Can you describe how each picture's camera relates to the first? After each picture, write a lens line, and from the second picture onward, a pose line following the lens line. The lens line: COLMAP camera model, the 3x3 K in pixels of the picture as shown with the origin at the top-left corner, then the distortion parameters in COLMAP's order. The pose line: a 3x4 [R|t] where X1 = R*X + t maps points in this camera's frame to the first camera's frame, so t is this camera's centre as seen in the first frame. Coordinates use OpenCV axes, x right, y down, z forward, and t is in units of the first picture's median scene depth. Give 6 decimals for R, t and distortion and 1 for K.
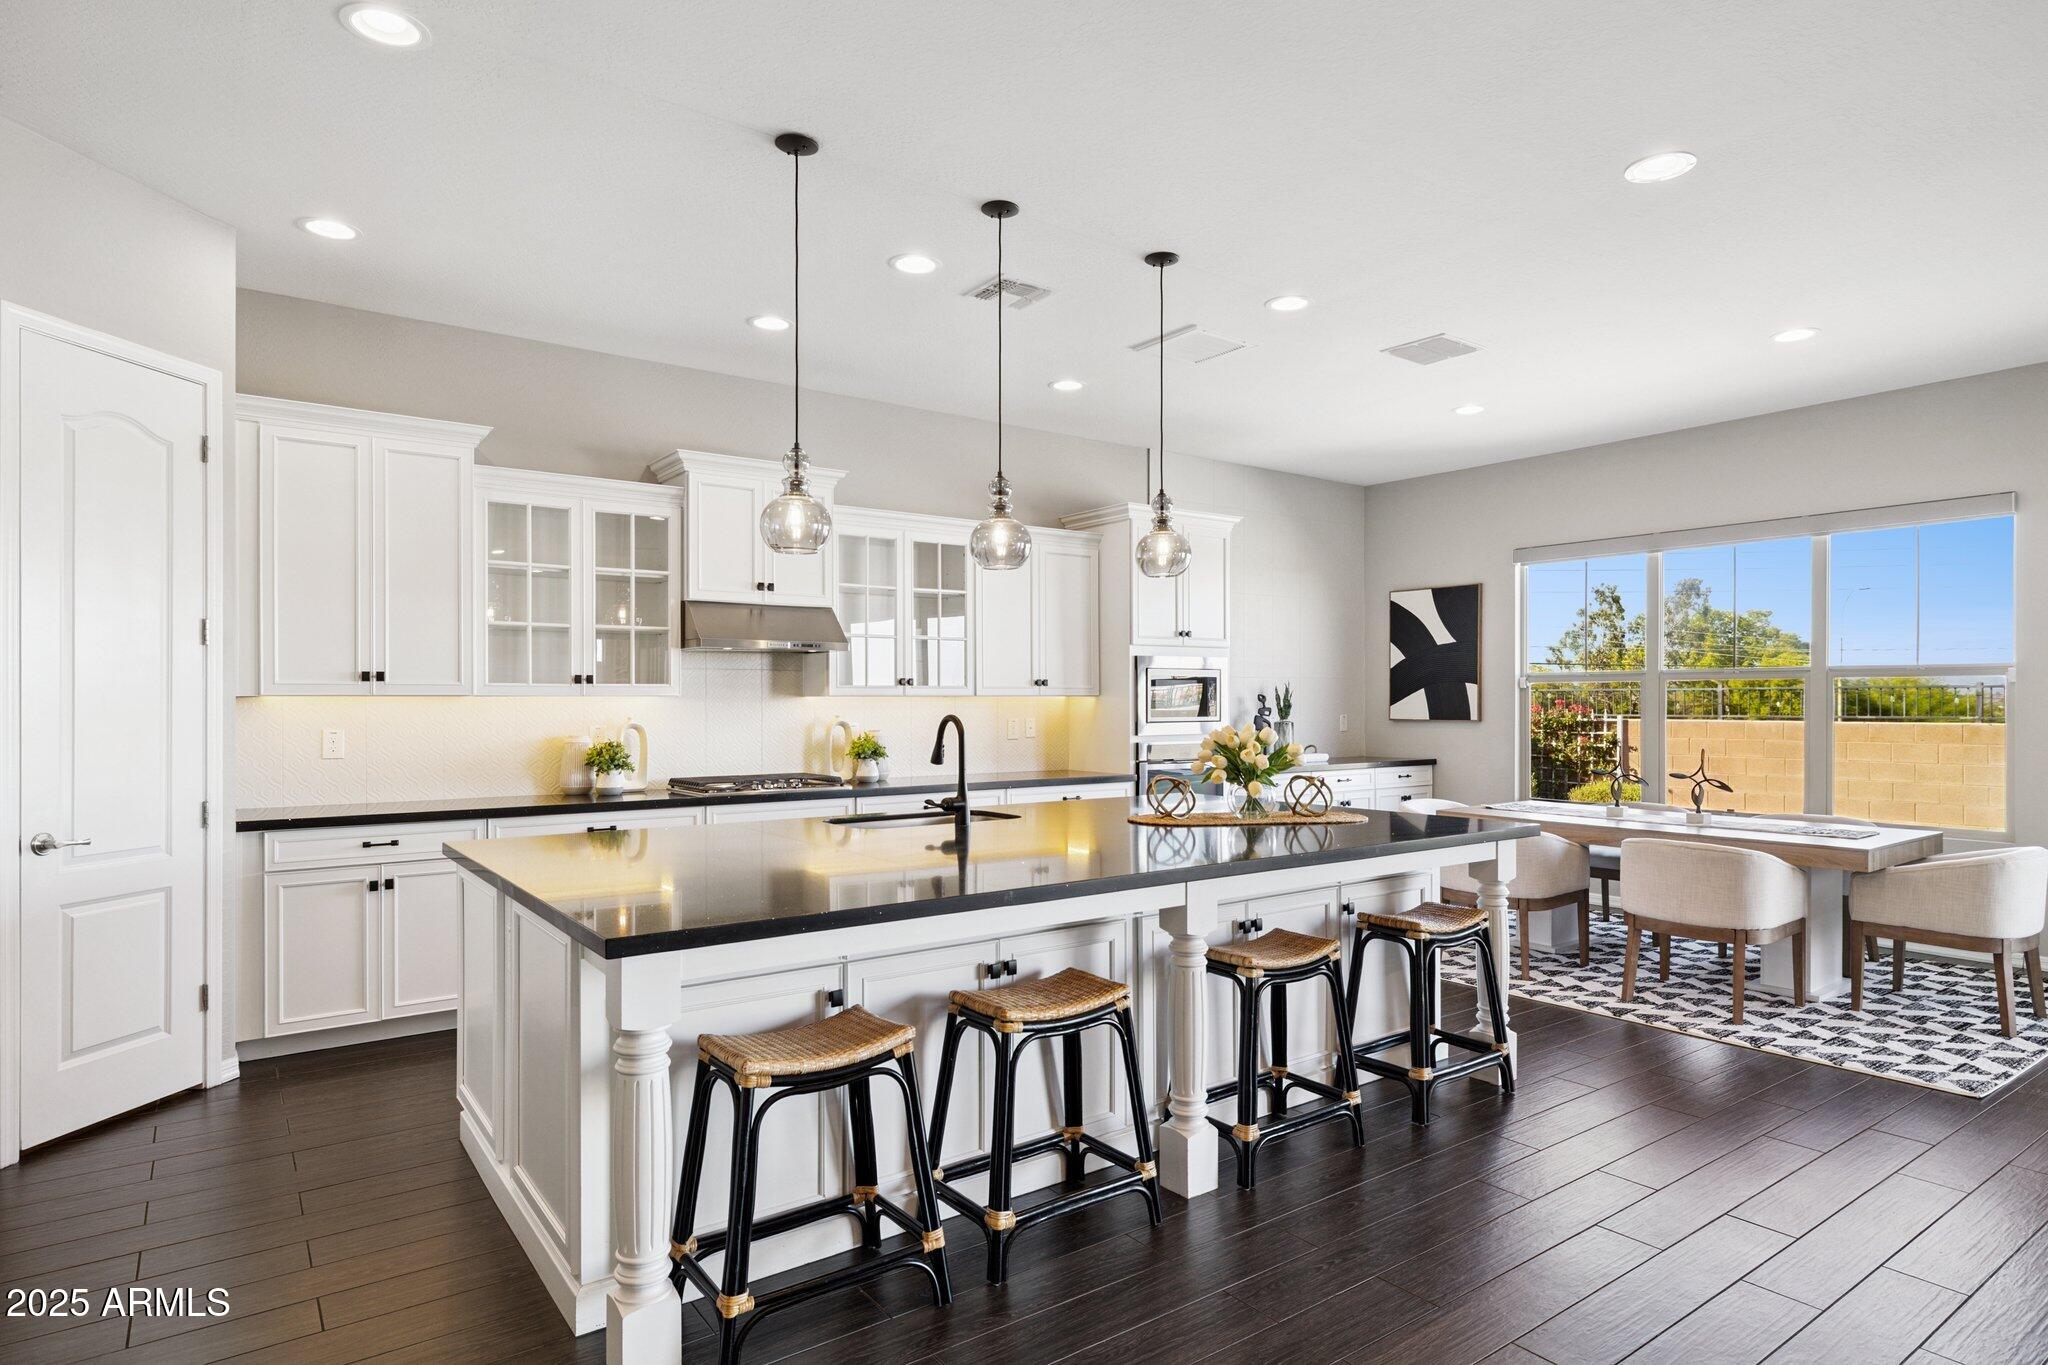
lens RADIAL K [[1114.3, 0, 1028.6], [0, 1114.3, 700.2], [0, 0, 1]] dist [-0.004514, 0.000750]
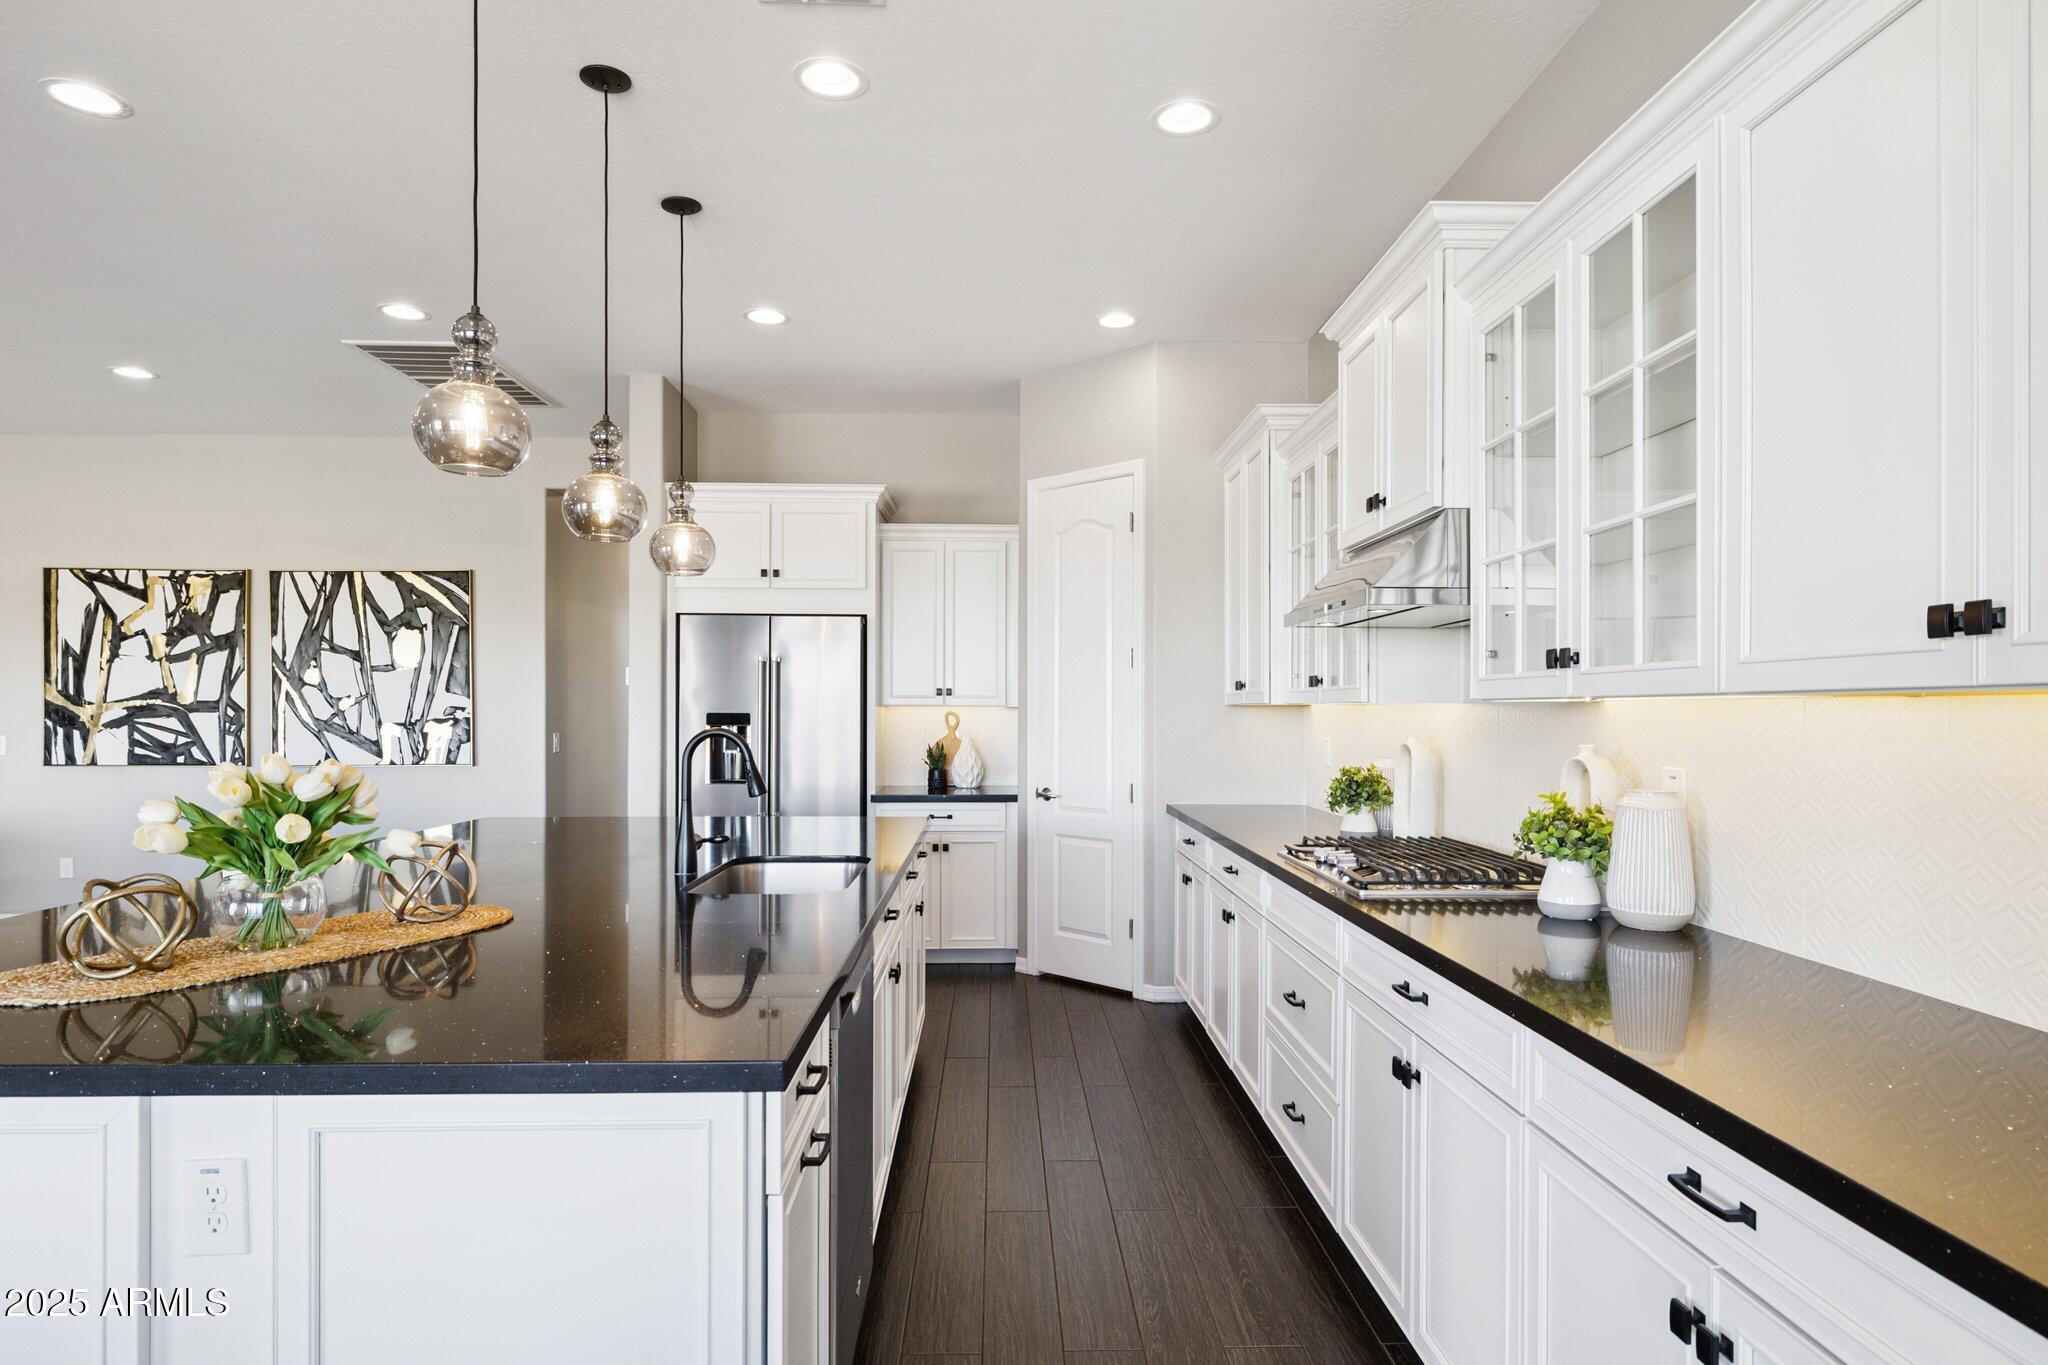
lens RADIAL K [[1114.3, 0, 1025.0], [0, 1114.3, 701.9], [0, 0, 1]] dist [-0.004514, 0.000750]
pose [[-0.554987, -0.001846, -0.831857, 0.338430], [0.002382, 0.999990, -0.003808, -0.000961], [0.831856, -0.004094, -0.554977, 1.240284]]
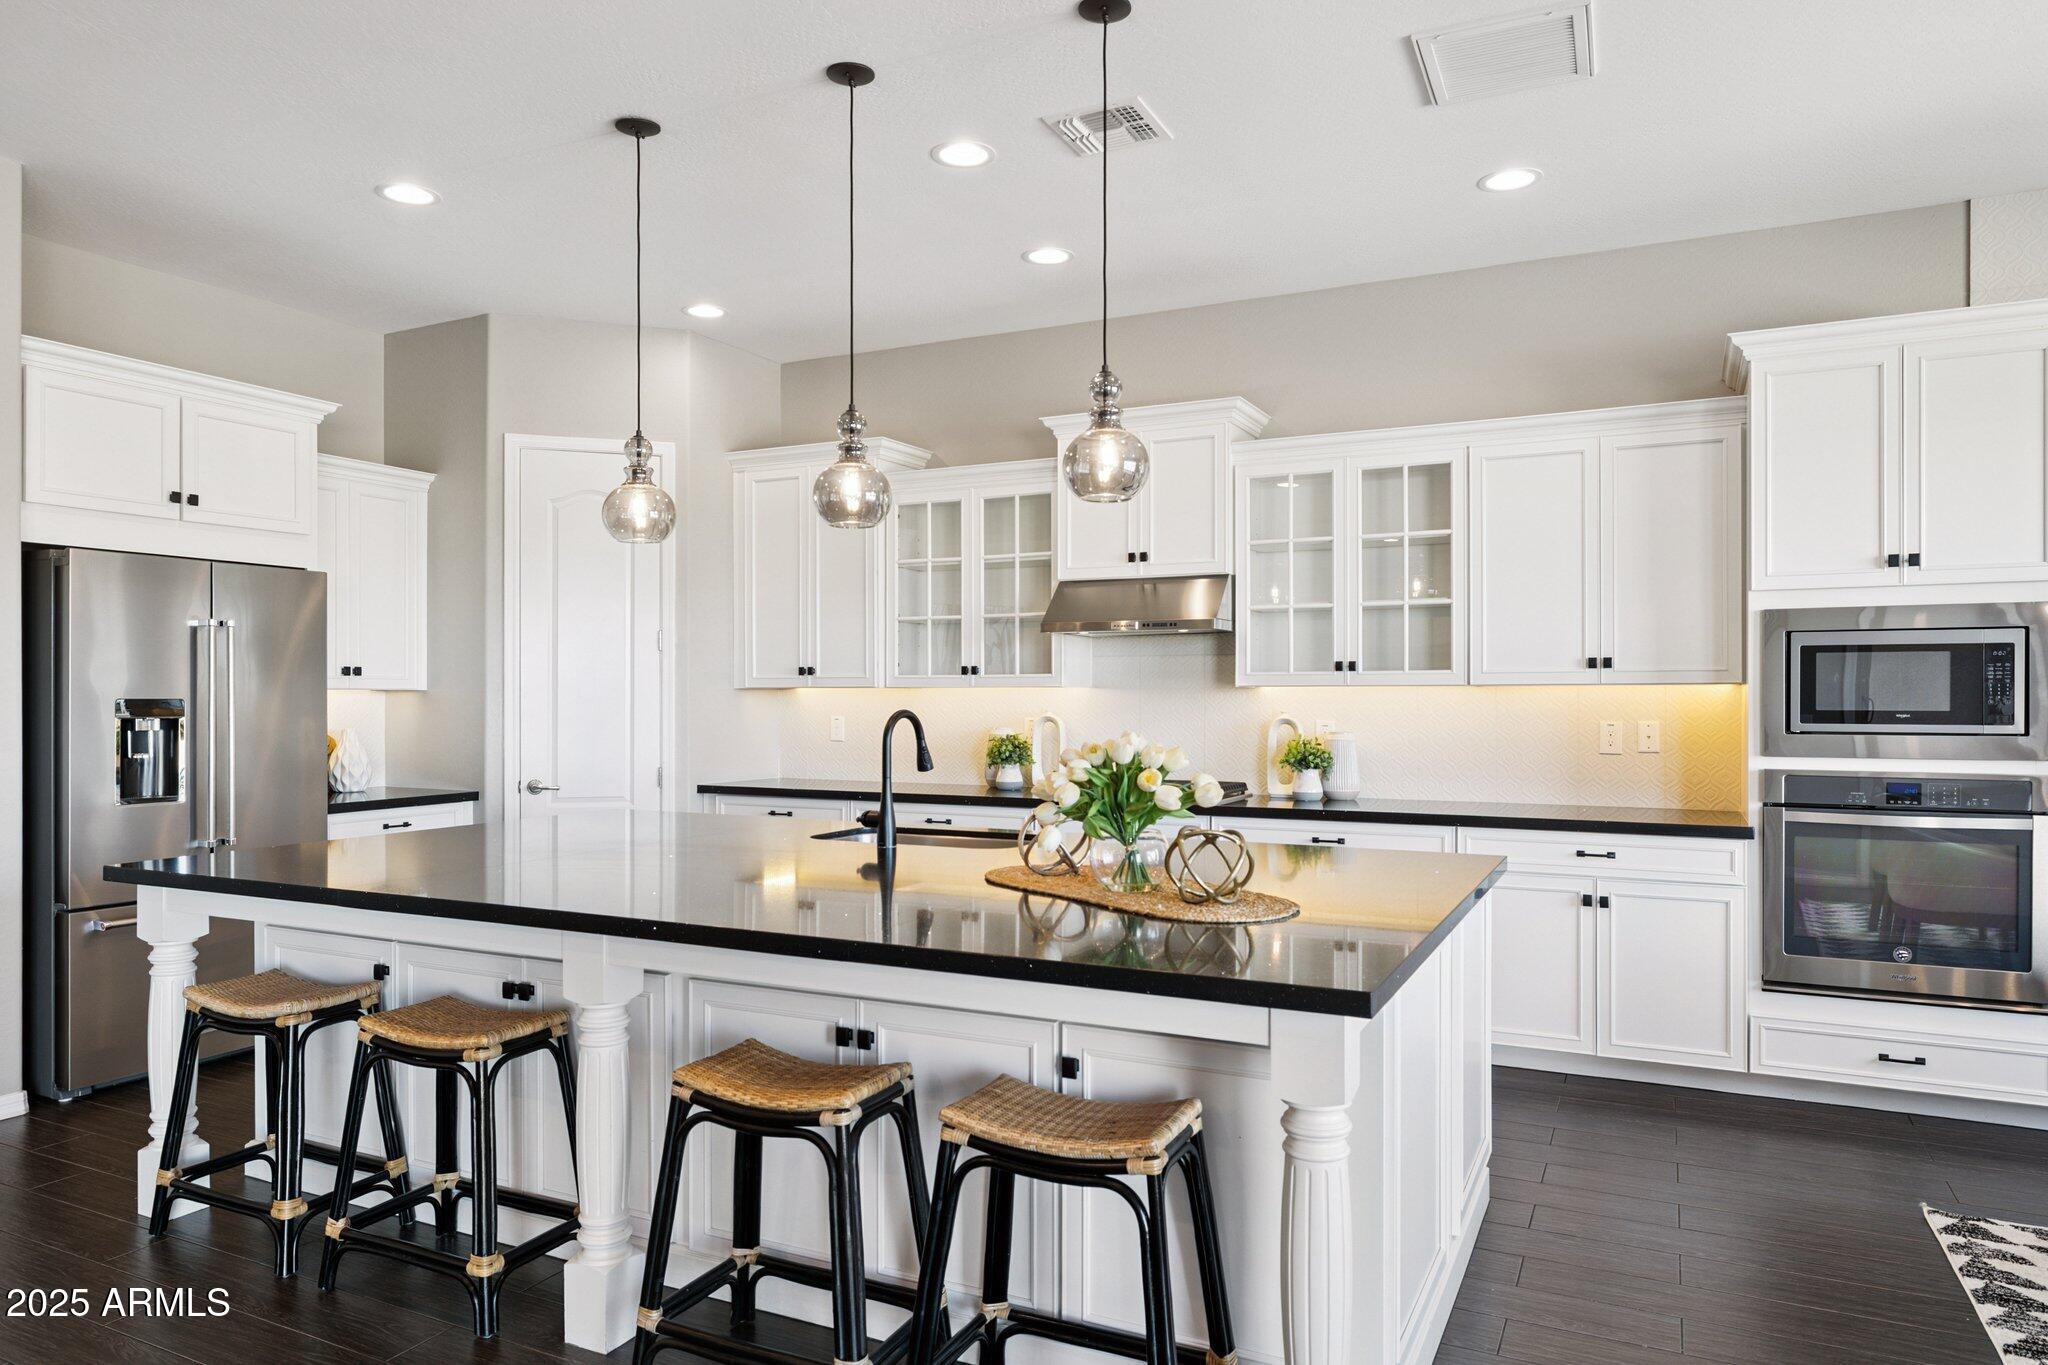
lens RADIAL K [[1314.9, 0, 1005.8], [0, 1314.9, 682.2], [0, 0, 1]] dist [0.038484, -0.001509]
pose [[0.452120, -0.005511, -0.891940, 0.645850], [-0.000268, 0.999980, -0.006315, -0.000629], [0.891957, 0.003094, 0.452110, 0.496390]]
